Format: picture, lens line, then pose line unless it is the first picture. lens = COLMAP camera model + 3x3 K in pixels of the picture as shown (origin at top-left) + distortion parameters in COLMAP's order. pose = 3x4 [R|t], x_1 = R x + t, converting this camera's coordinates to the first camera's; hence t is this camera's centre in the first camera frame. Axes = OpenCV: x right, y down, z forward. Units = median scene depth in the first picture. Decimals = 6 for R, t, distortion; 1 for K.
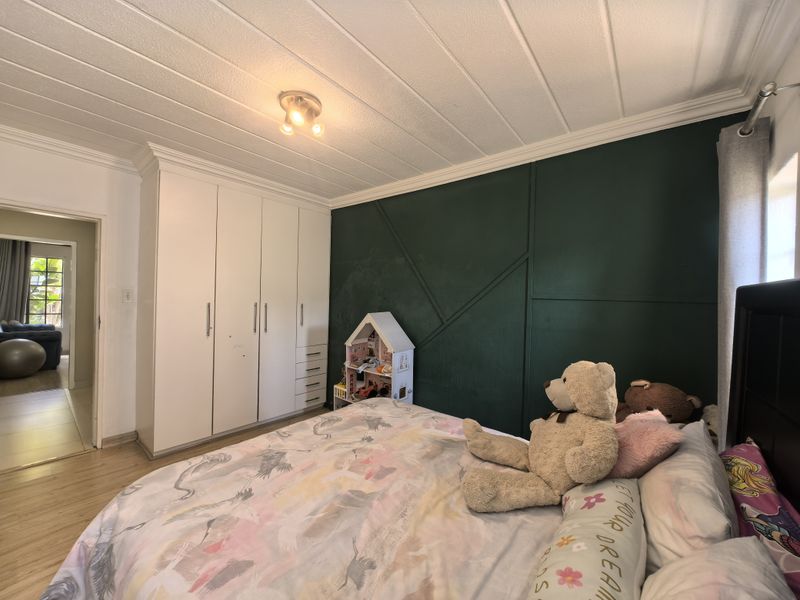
lens RADIAL K [[311.0, 0, 398.7], [0, 311.0, 299.3], [0, 0, 1]] dist [-0.003904, 0.000974]
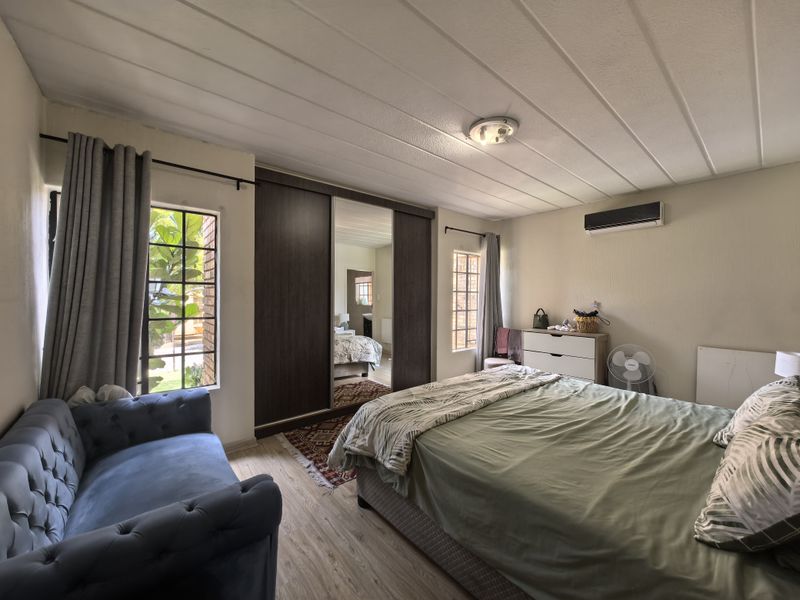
lens RADIAL K [[311.0, 0, 400.5], [0, 311.0, 297.5], [0, 0, 1]] dist [-0.003904, 0.000974]
pose [[0.983799, -0.015154, -0.178635, -0.798088], [0.015294, 0.999883, -0.000593, -0.020321], [0.178623, -0.002148, 0.983915, 0.663472]]
